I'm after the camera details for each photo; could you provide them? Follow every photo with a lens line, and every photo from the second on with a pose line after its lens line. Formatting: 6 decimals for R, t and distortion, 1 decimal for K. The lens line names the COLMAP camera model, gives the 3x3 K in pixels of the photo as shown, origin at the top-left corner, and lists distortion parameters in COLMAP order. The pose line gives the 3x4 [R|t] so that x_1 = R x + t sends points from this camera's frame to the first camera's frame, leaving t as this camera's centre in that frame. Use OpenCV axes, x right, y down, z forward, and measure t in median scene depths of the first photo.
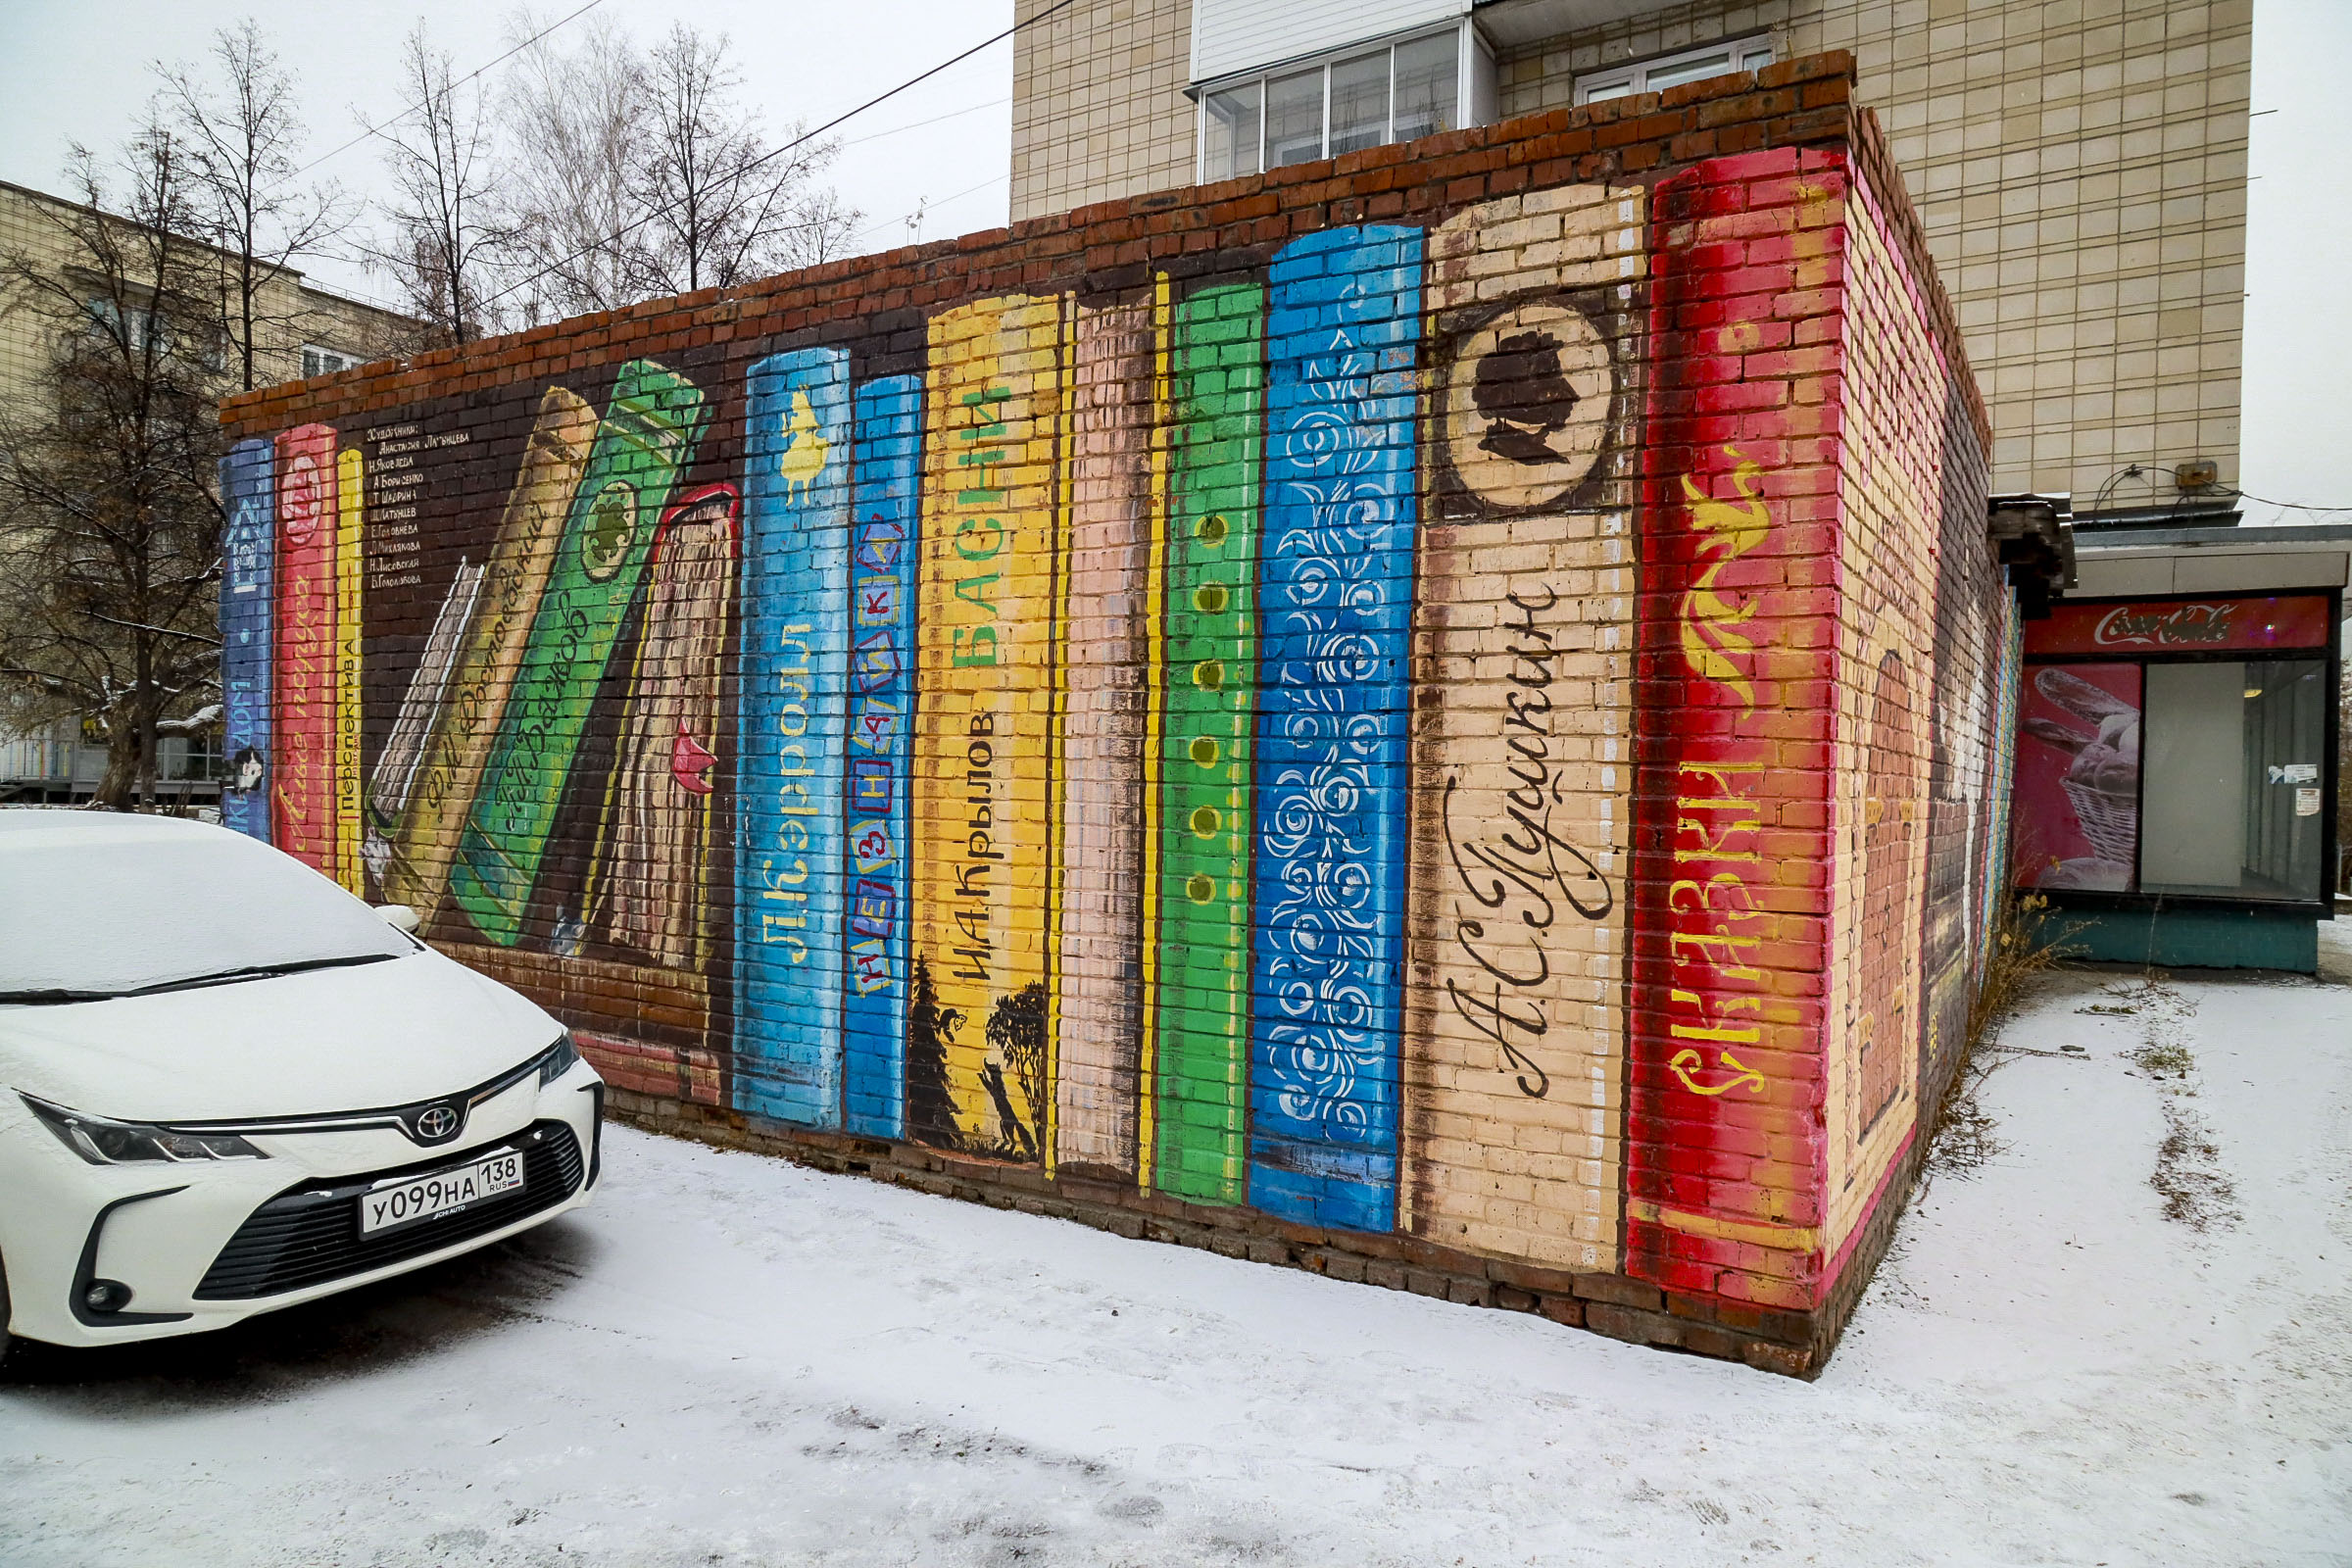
lens RADIAL K [[1514.9, 0, 1176.0], [0, 1514.9, 784.0], [0, 0, 1]] dist [-0.006993, 0.004239]
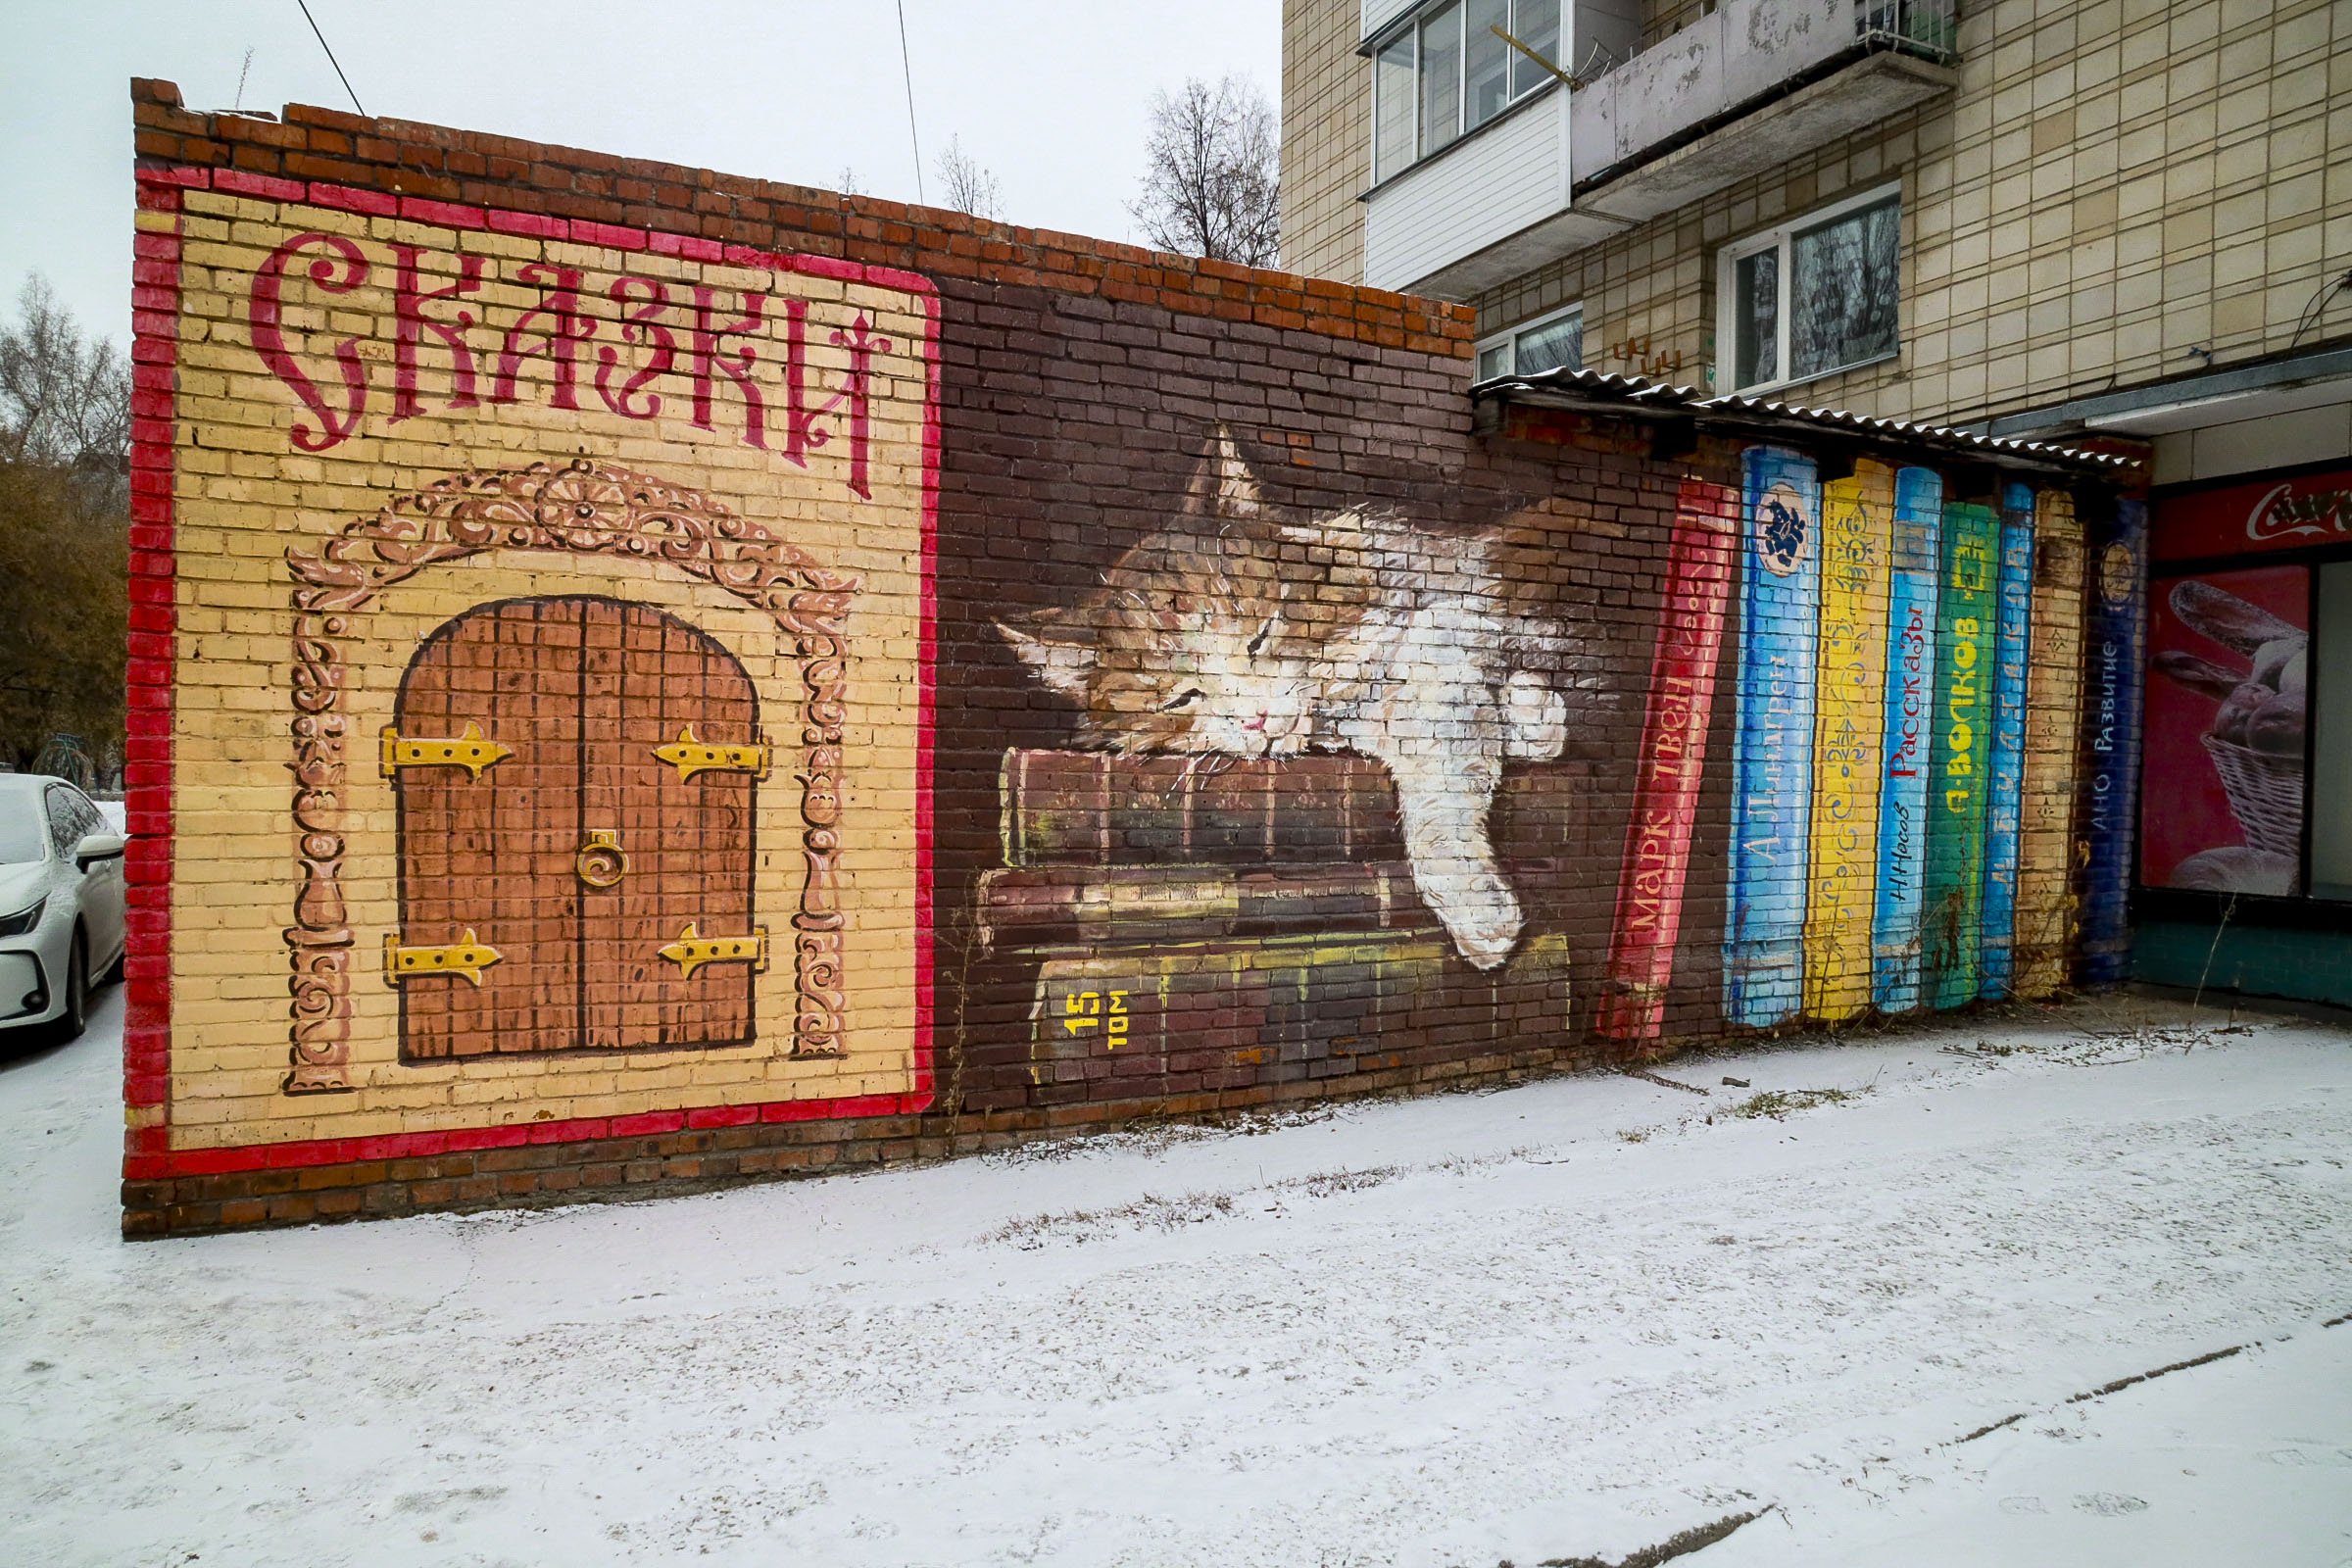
lens RADIAL K [[1514.9, 0, 1176.0], [0, 1514.9, 784.0], [0, 0, 1]] dist [-0.006993, 0.004239]
pose [[0.848178, -0.004042, -0.529696, 1.108926], [0.006036, 0.999980, 0.002033, 0.030559], [0.529677, -0.004922, 0.848185, 0.289574]]
